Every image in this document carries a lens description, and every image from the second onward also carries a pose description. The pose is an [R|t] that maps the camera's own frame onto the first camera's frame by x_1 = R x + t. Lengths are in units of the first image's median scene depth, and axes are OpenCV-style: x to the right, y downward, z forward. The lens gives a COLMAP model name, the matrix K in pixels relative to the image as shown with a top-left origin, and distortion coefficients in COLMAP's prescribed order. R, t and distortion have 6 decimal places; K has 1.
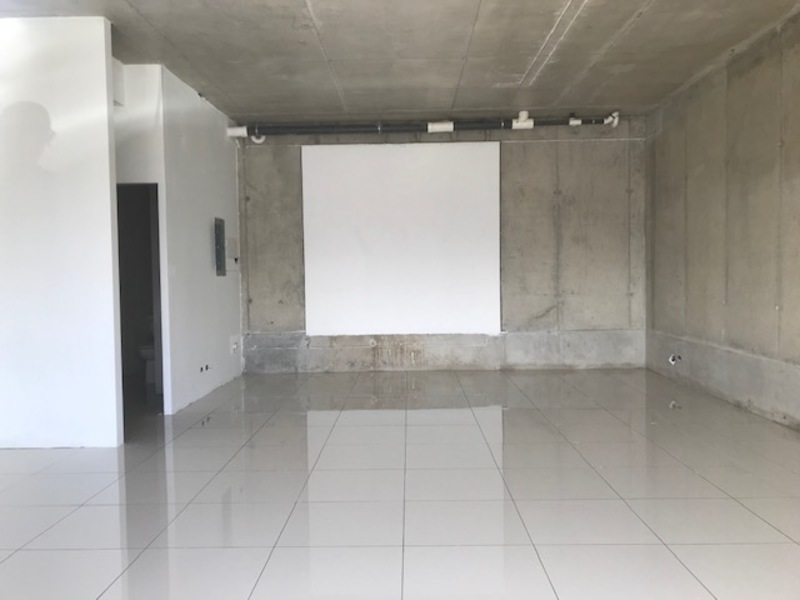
lens RADIAL K [[692.1, 0, 398.2], [0, 692.1, 302.3], [0, 0, 1]] dist [0.053794, -0.035370]
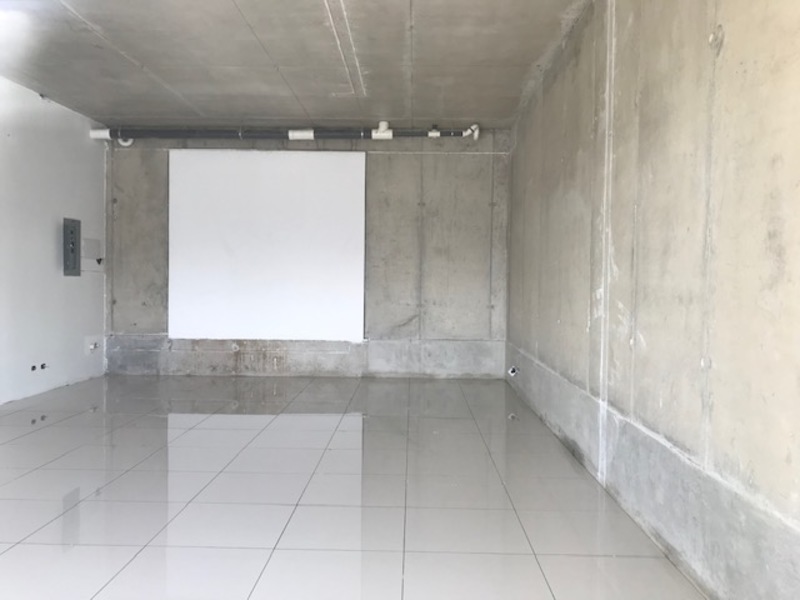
lens RADIAL K [[692.1, 0, 402.5], [0, 692.1, 302.7], [0, 0, 1]] dist [0.053794, -0.035370]
pose [[0.999519, 0.027627, -0.014092, 0.219791], [-0.027824, 0.999515, -0.013981, 0.001327], [0.013699, 0.014366, 0.999803, -0.003892]]
